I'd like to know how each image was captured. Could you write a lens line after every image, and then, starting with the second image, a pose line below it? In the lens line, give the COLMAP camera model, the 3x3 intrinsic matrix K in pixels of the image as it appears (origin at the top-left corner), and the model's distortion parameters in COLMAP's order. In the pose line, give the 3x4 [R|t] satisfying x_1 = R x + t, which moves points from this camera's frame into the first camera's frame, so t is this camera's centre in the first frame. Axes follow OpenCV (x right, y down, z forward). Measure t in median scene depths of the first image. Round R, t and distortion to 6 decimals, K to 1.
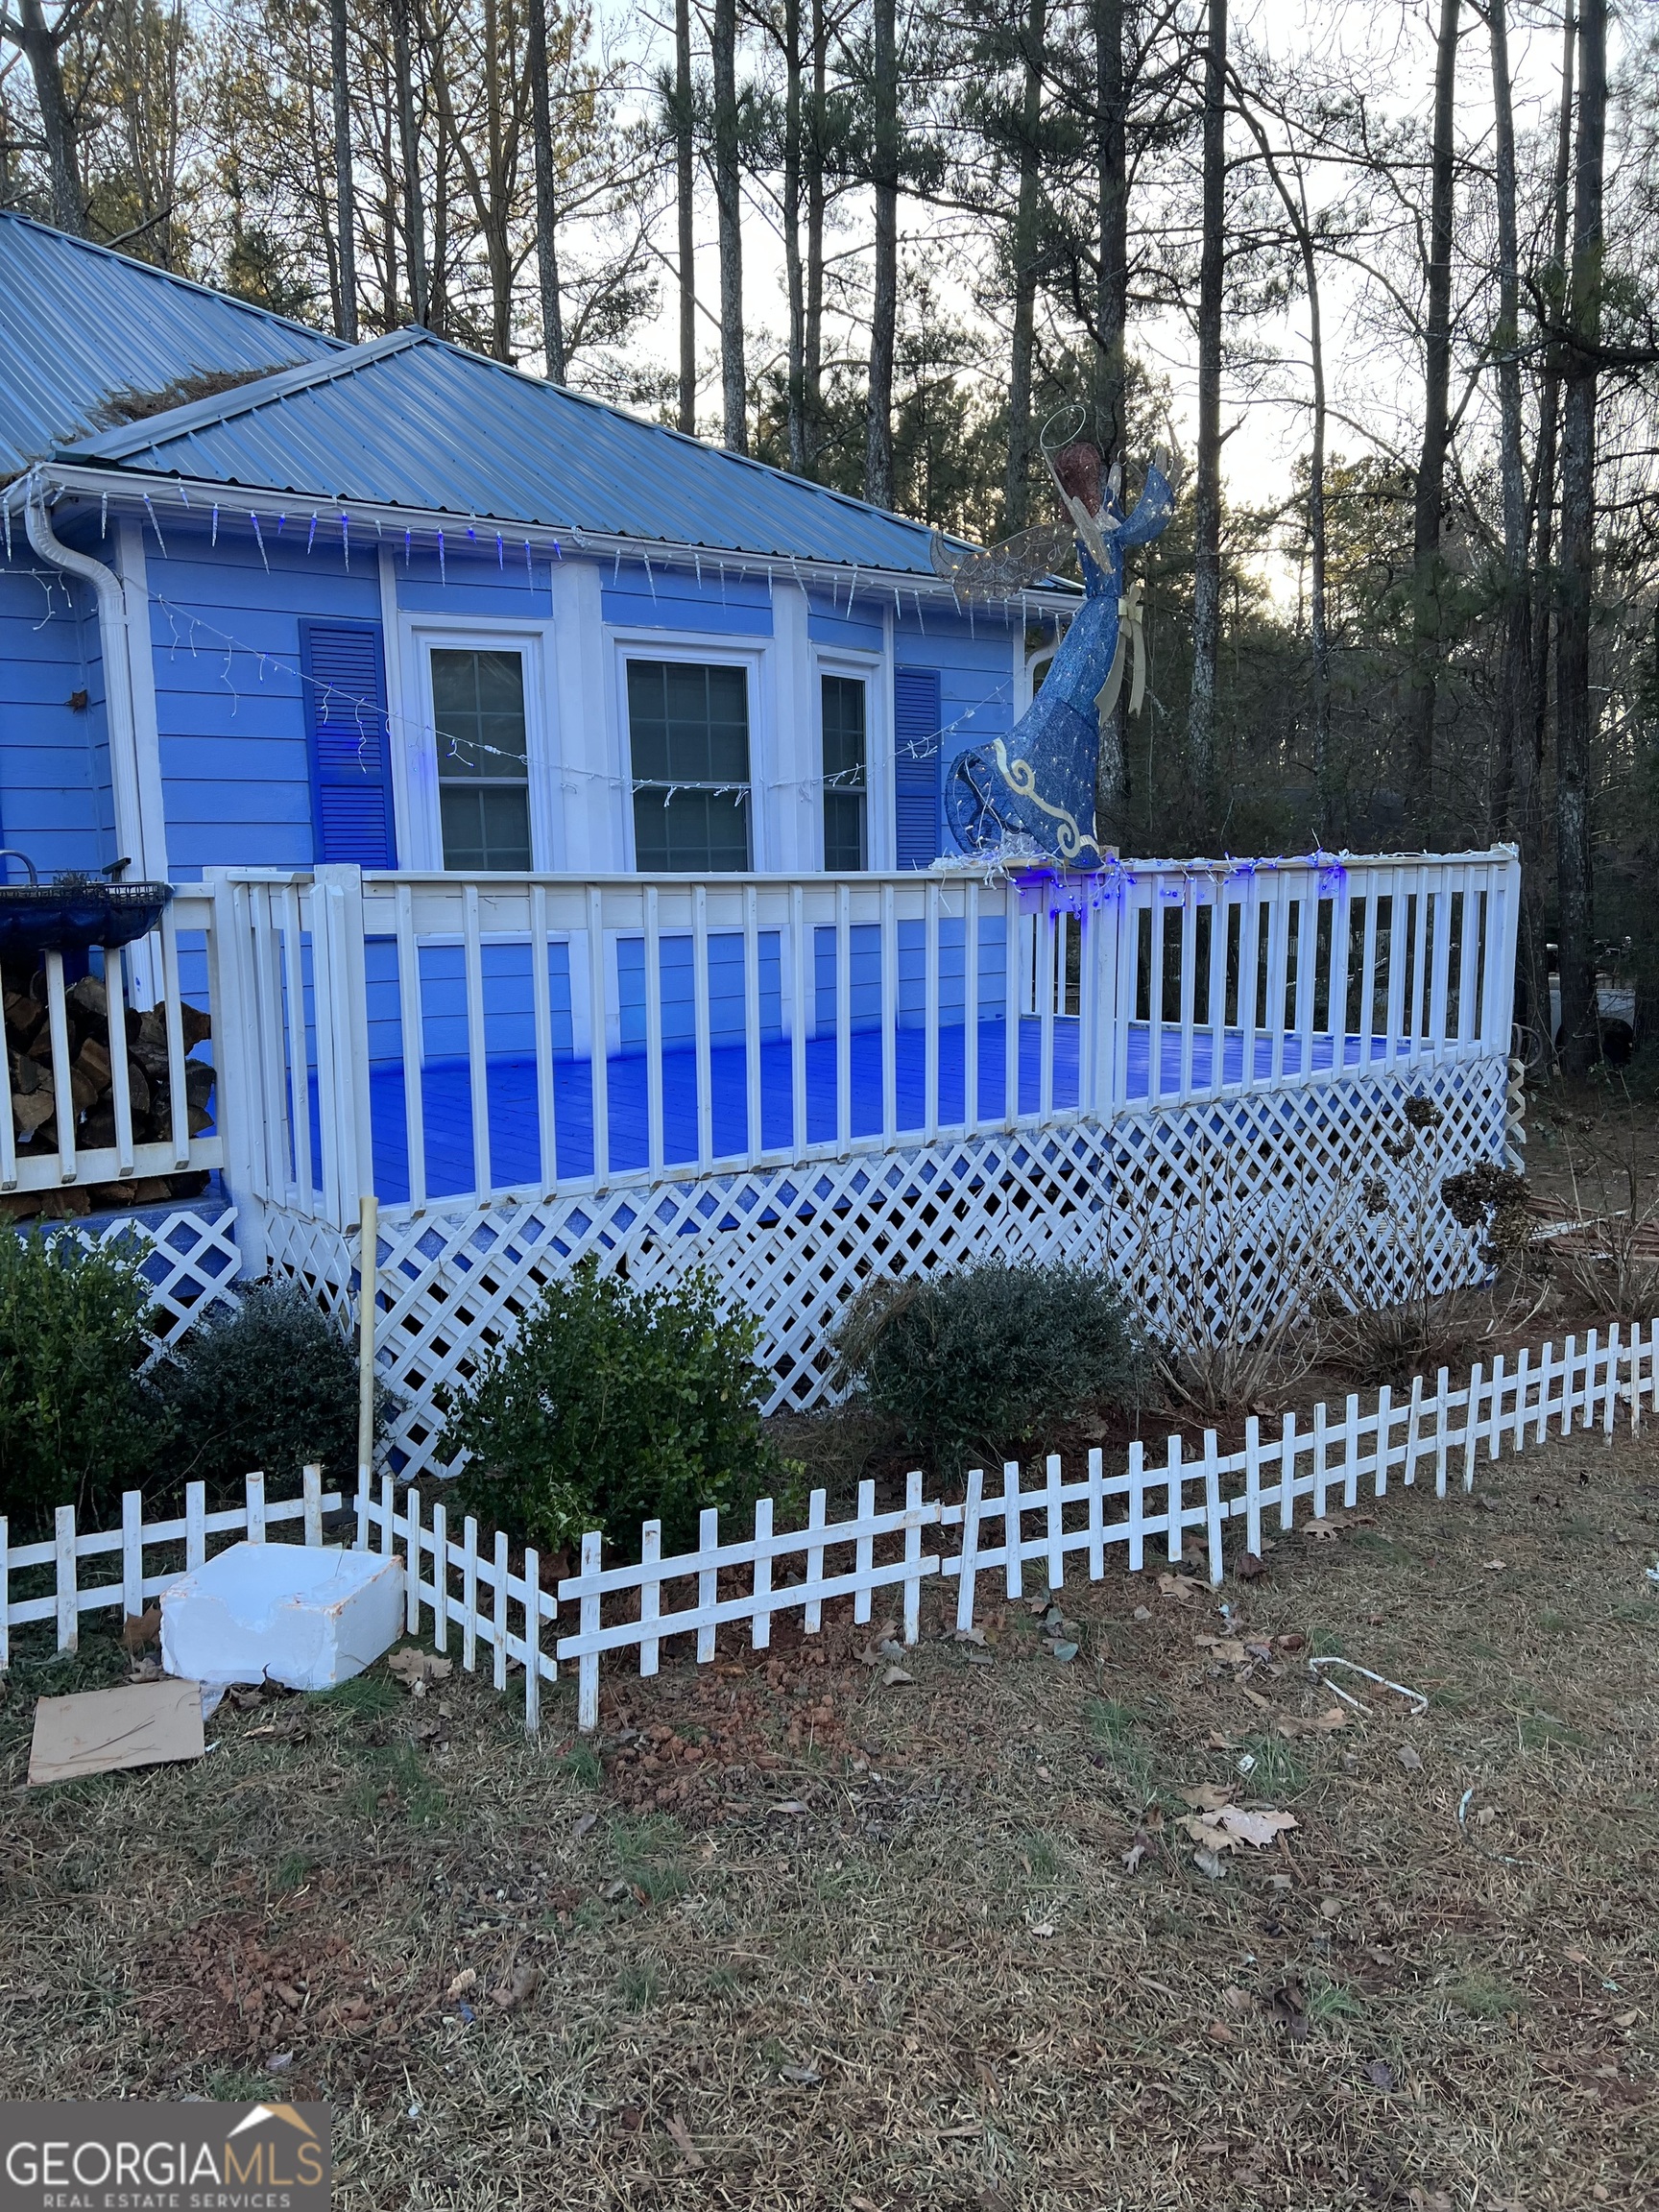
lens RADIAL K [[1620.4, 0, 836.2], [0, 1620.4, 1115.8], [0, 0, 1]] dist [0.040760, -0.070418]
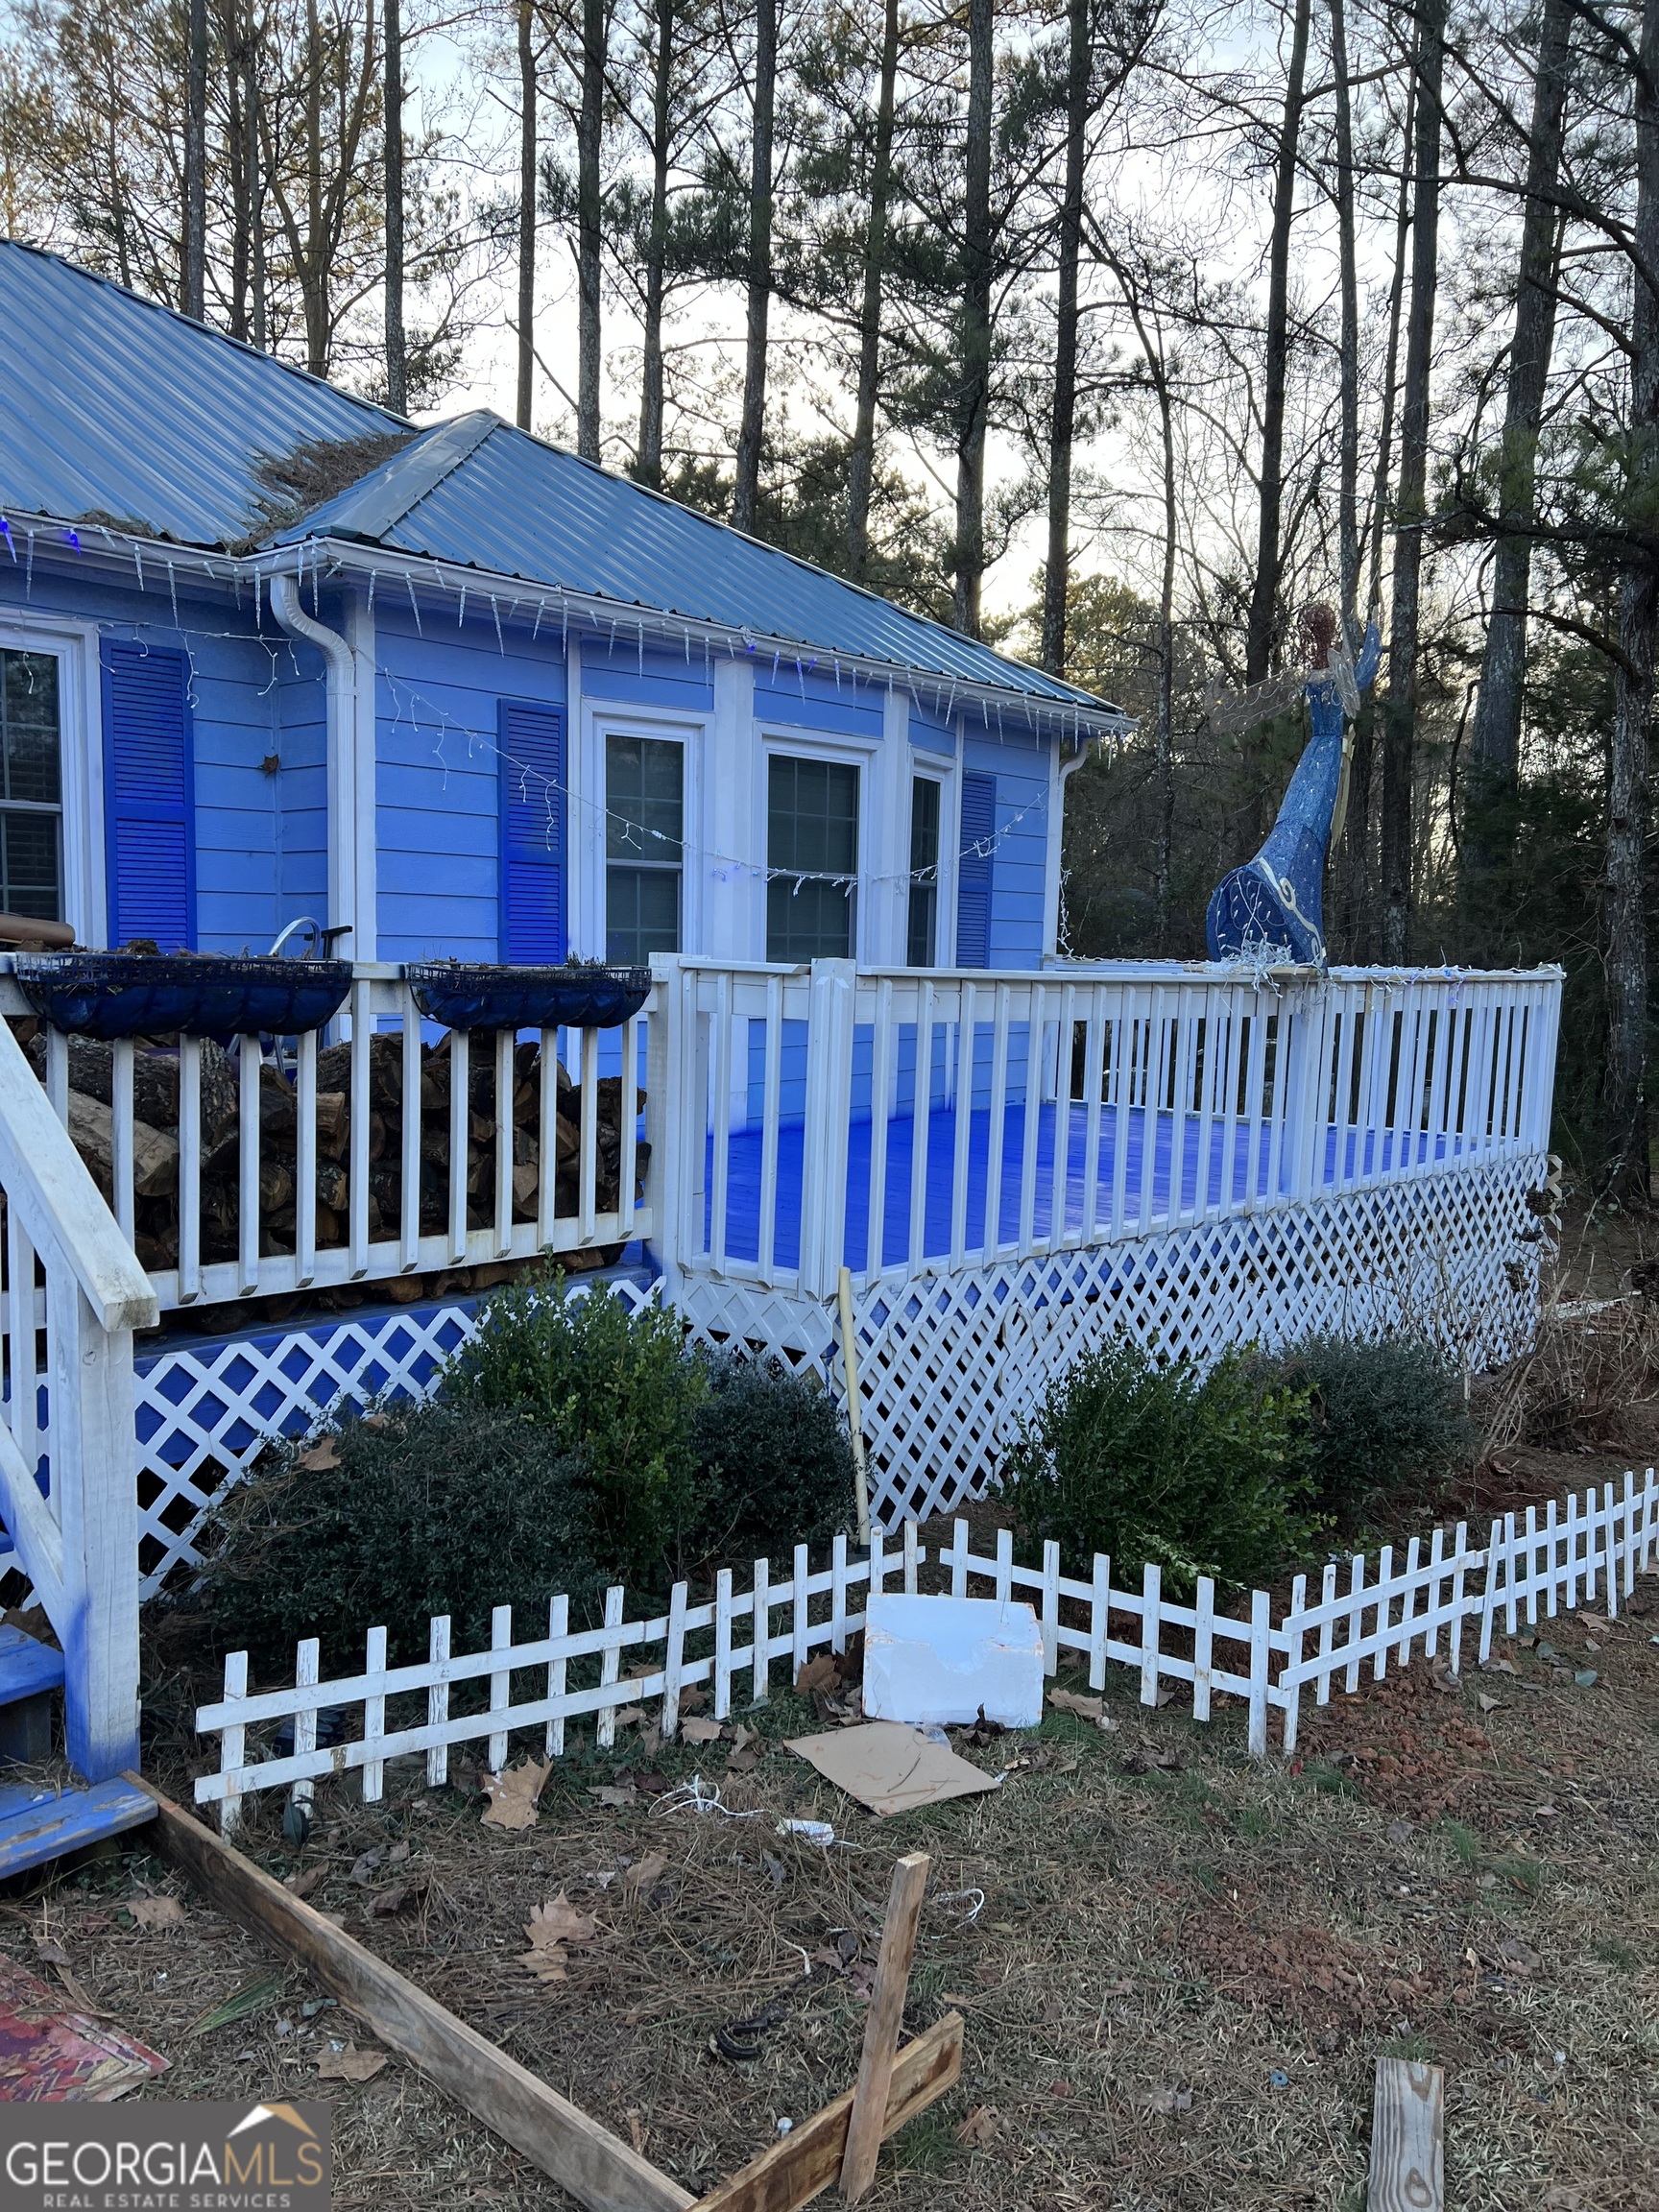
lens RADIAL K [[1662.3, 0, 826.9], [0, 1662.3, 1095.0], [0, 0, 1]] dist [0.031741, -0.058778]
pose [[0.983693, 0.025142, 0.178088, -0.279525], [-0.014022, 0.997888, -0.063425, 0.003386], [-0.179306, 0.059894, 0.981968, -0.036892]]
